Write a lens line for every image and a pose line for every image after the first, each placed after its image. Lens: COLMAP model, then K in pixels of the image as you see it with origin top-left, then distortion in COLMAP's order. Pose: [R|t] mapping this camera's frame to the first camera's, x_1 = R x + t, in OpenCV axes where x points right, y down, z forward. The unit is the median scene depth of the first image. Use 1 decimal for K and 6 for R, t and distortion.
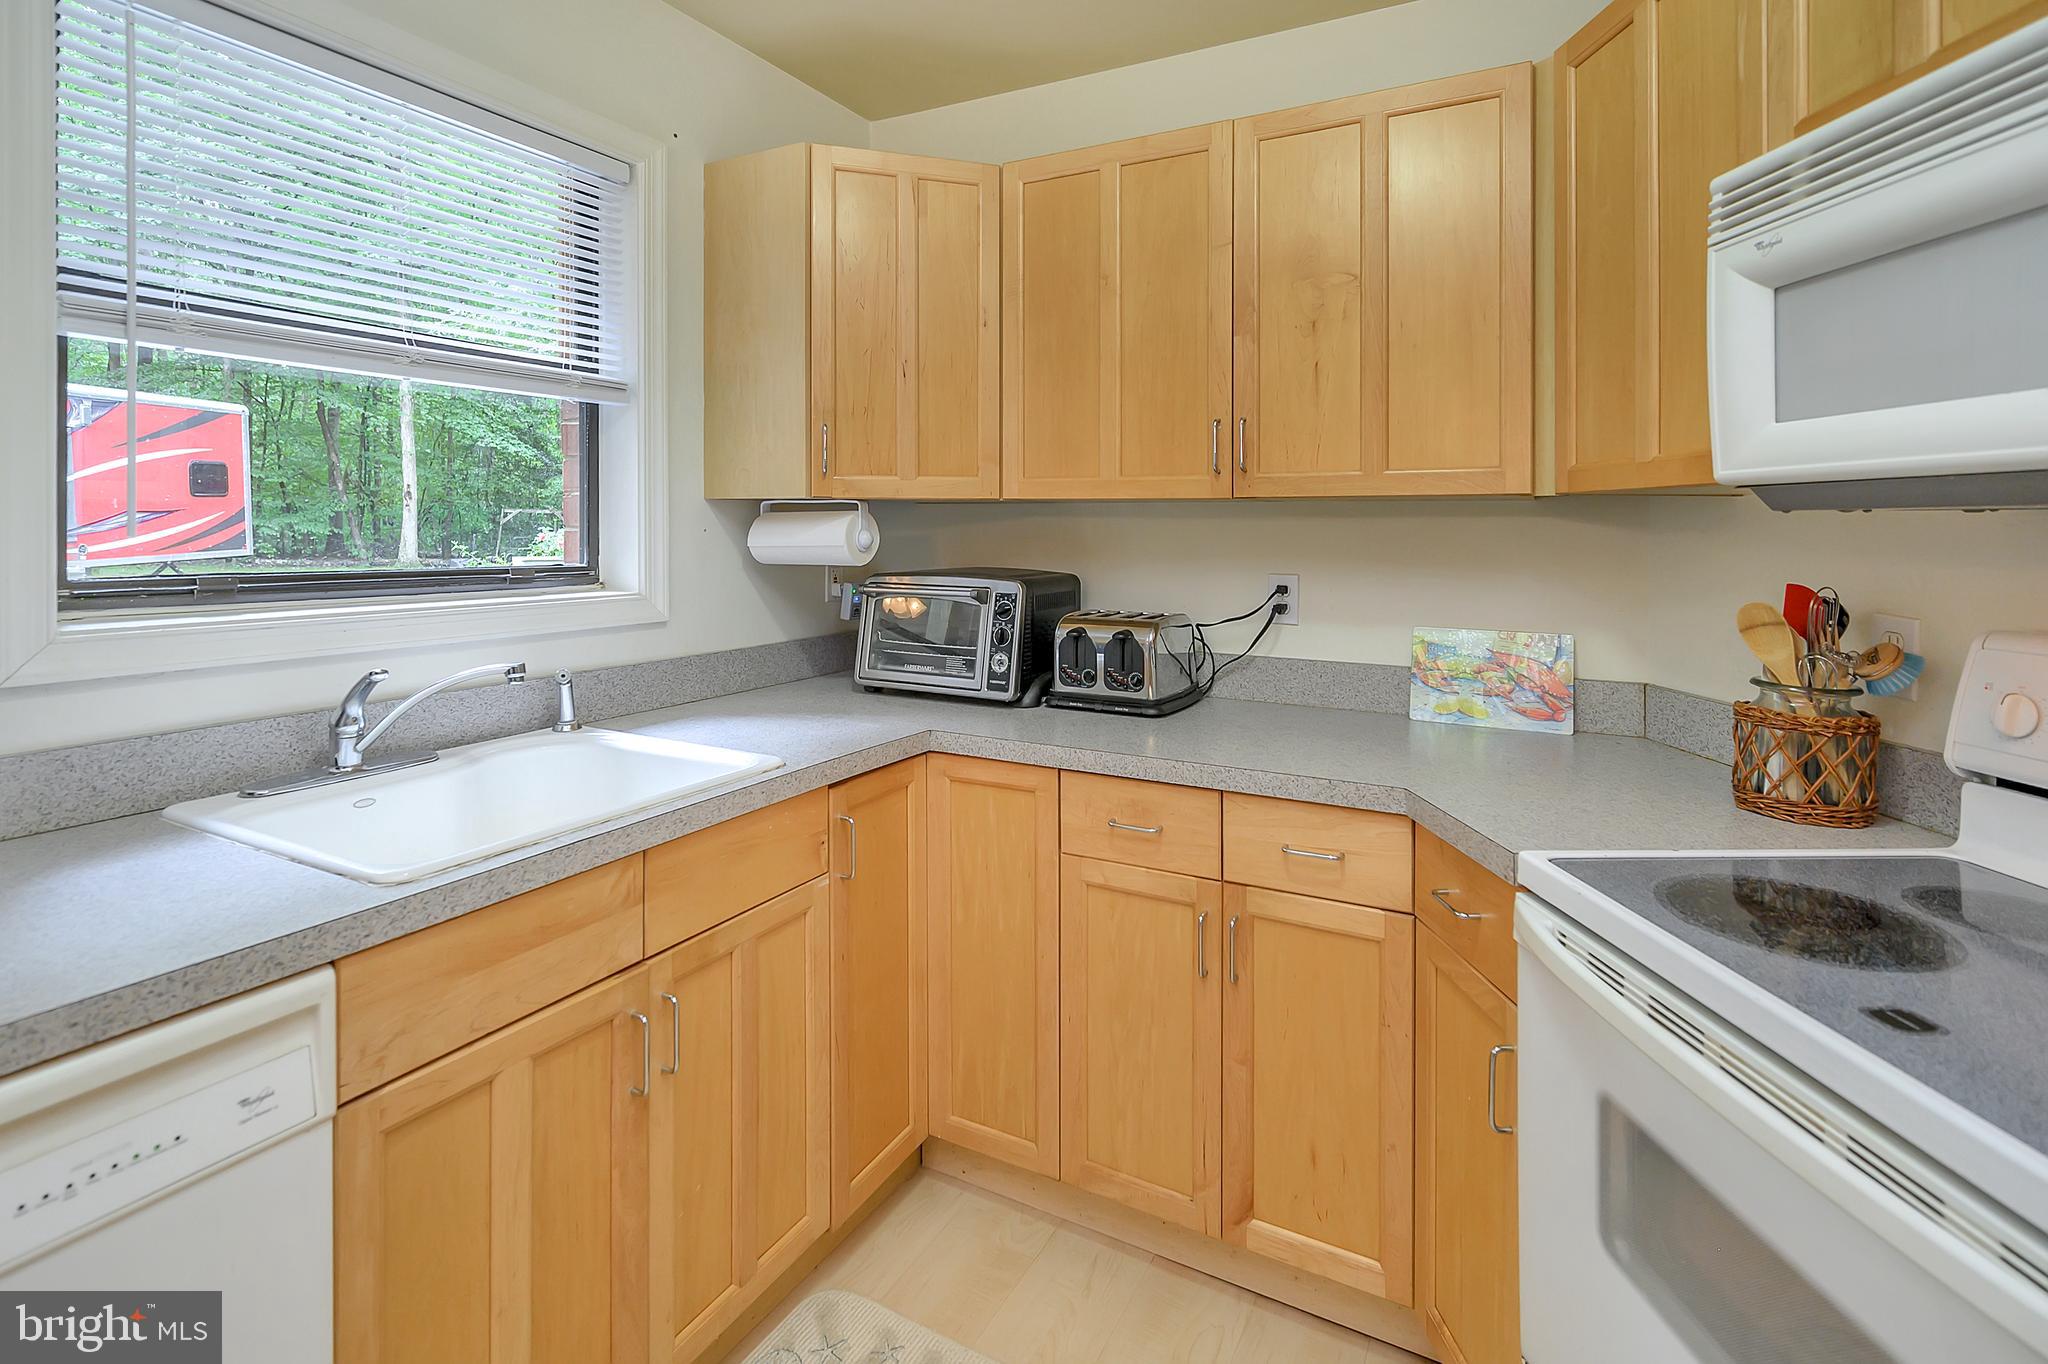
lens RADIAL K [[974.1, 0, 1031.8], [0, 974.1, 525.0], [0, 0, 1]] dist [0.000491, 0.000013]
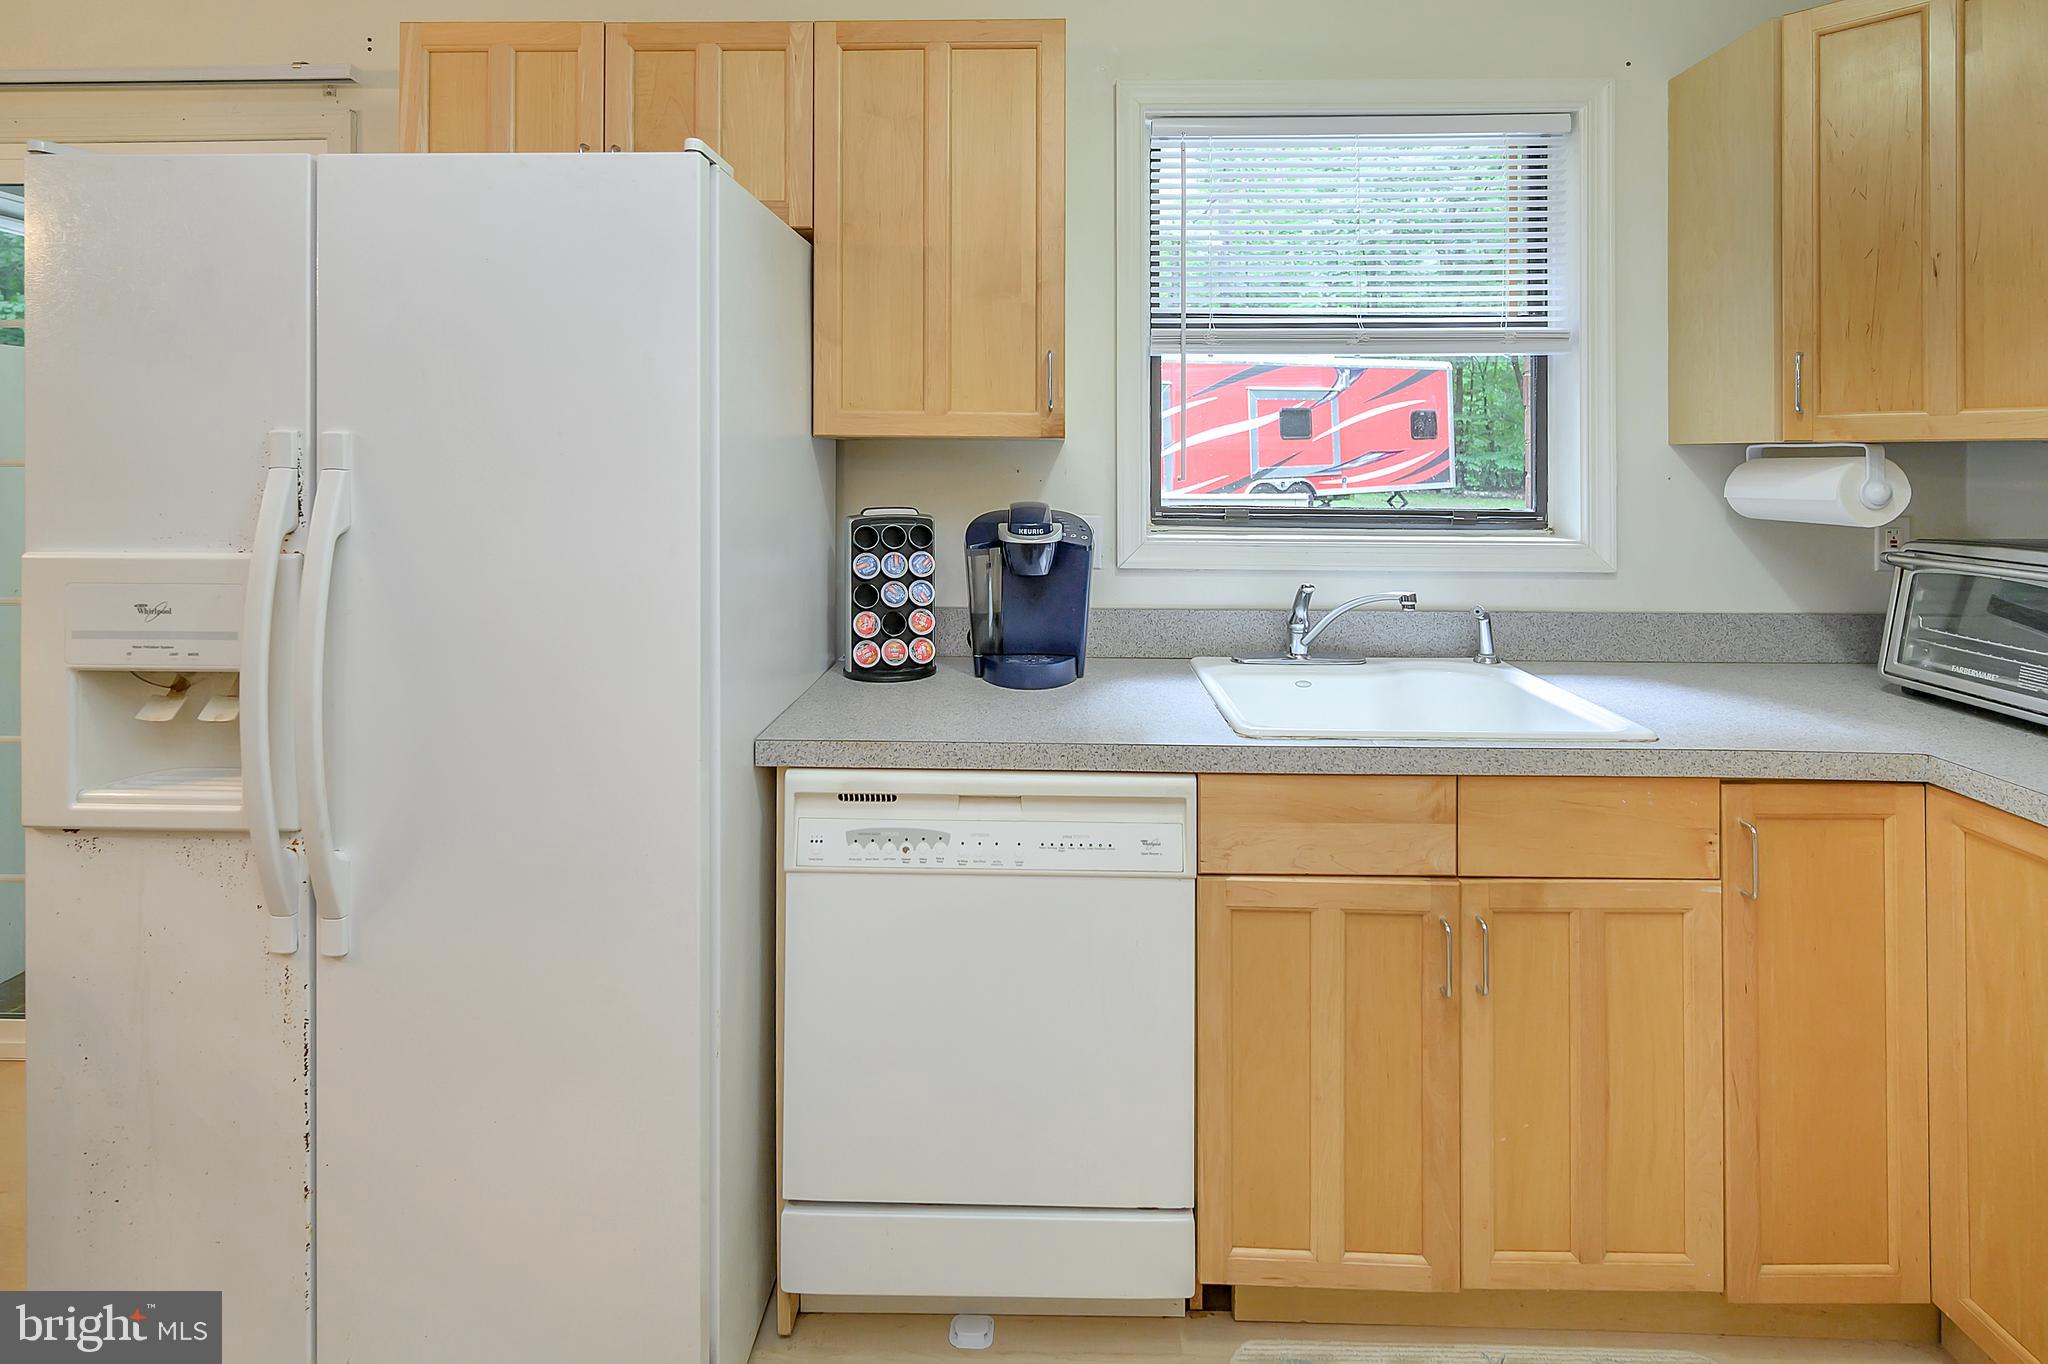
lens RADIAL K [[975.4, 0, 1036.1], [0, 975.4, 462.5], [0, 0, 1]] dist [-0.000425, -0.000197]
pose [[0.453003, 0.001854, -0.891507, 0.242119], [-0.000534, 0.999998, 0.001809, -0.012493], [0.891509, -0.000343, 0.453003, 0.057864]]
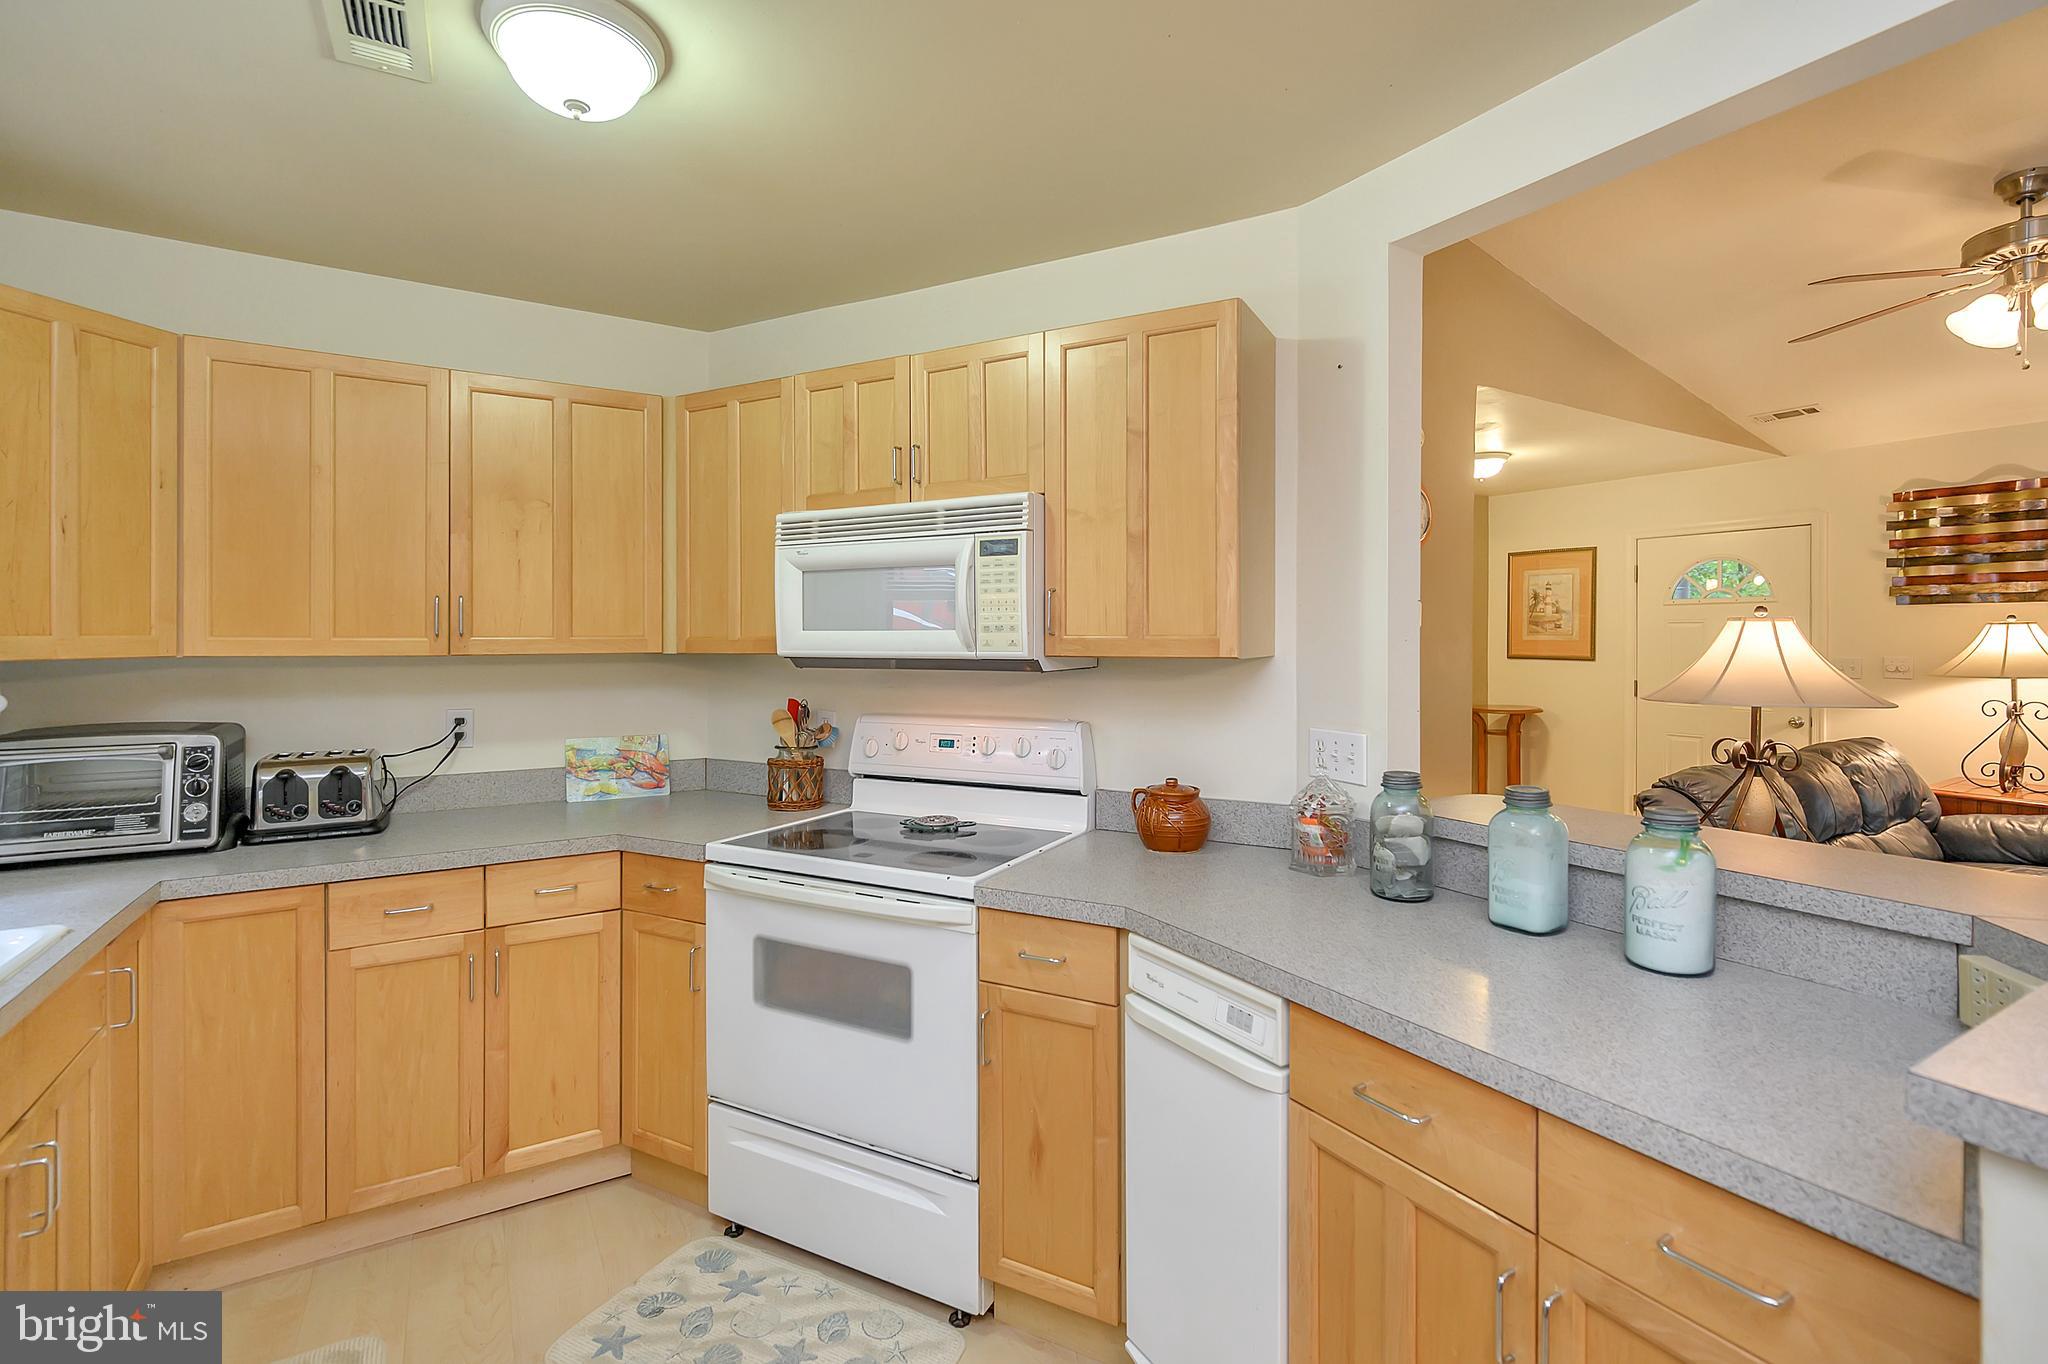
lens RADIAL K [[924.6, 0, 1028.3], [0, 924.6, 648.3], [0, 0, 1]] dist [-0.000333, -0.000108]
pose [[0.505850, -0.014720, 0.862496, -0.477121], [0.002614, 0.999876, 0.015532, -0.054632], [-0.862618, -0.005602, 0.505825, -0.313510]]
